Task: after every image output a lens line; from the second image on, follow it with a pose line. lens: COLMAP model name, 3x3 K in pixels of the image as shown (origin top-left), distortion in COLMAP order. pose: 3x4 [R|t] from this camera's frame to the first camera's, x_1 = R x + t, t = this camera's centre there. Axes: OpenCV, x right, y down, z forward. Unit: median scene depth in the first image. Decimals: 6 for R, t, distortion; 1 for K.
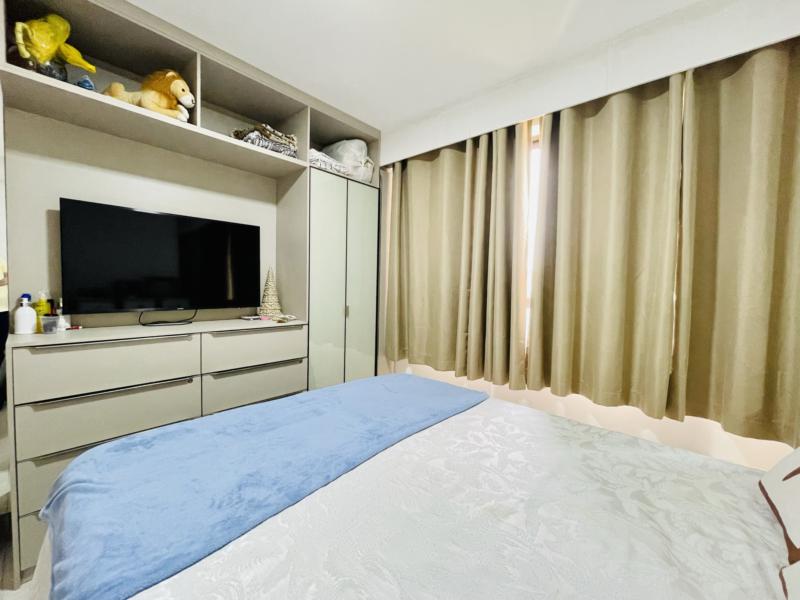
lens RADIAL K [[332.0, 0, 400.0], [0, 332.0, 300.0], [0, 0, 1]] dist [-0.001650, -0.000060]
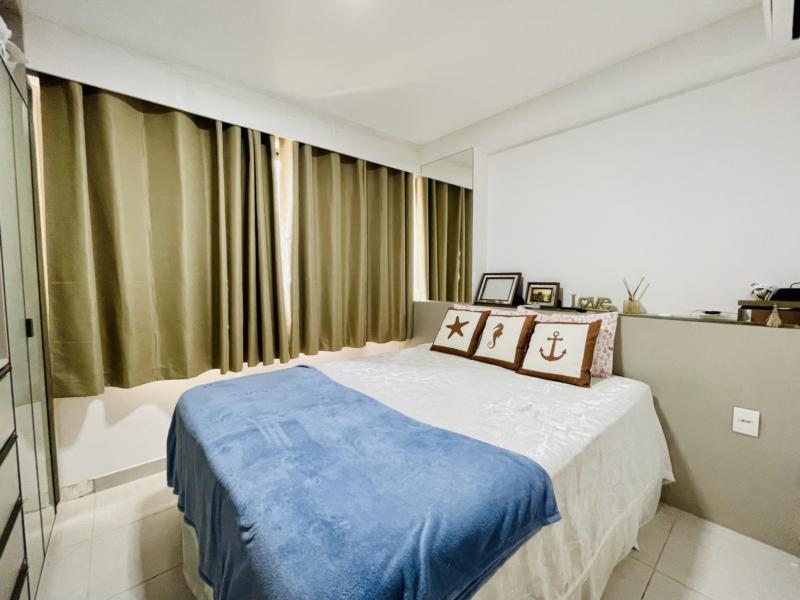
lens RADIAL K [[332.0, 0, 400.0], [0, 332.0, 300.0], [0, 0, 1]] dist [-0.001650, -0.000060]
pose [[0.130506, -0.088190, 0.987517, -0.836135], [0.049908, 0.995358, 0.082294, -0.034868], [-0.990191, 0.038545, 0.134302, 0.461192]]
